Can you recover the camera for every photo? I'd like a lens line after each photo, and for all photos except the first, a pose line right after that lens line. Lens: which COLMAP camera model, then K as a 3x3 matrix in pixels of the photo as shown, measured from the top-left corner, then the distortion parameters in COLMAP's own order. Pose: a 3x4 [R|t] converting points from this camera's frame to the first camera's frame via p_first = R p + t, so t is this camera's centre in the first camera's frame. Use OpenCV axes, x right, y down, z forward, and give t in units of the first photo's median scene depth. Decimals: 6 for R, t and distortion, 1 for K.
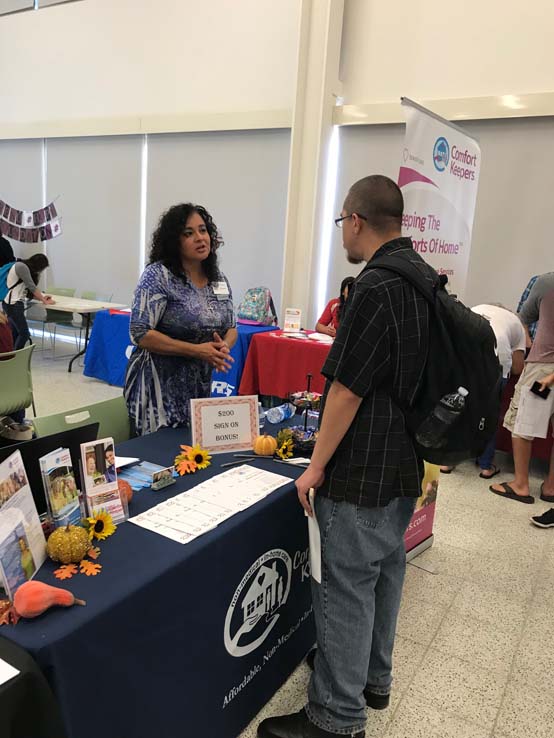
lens RADIAL K [[607.6, 0, 277.0], [0, 607.6, 369.0], [0, 0, 1]] dist [-0.051403, -0.004621]
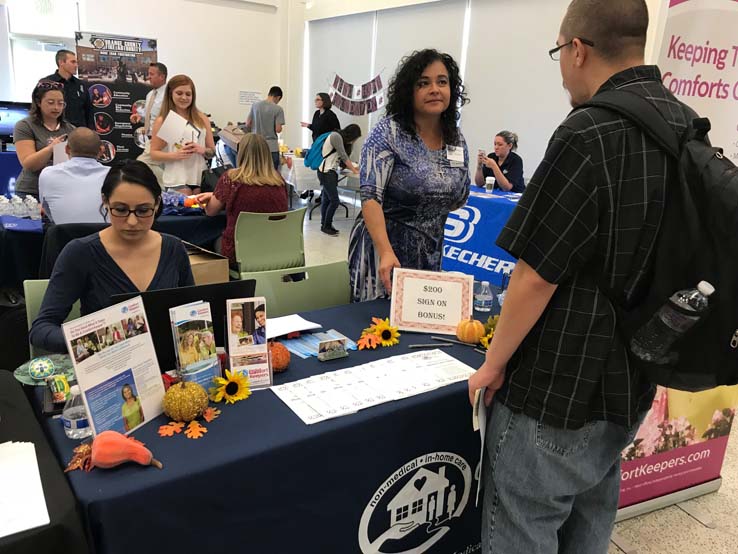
lens RADIAL K [[593.8, 0, 368.6], [0, 593.8, 286.3], [0, 0, 1]] dist [-0.011274, -0.012658]
pose [[0.904683, 0.103463, -0.413334, 0.224464], [-0.078116, 0.993903, 0.077812, 0.011761], [0.418864, -0.038107, 0.907249, 0.217122]]
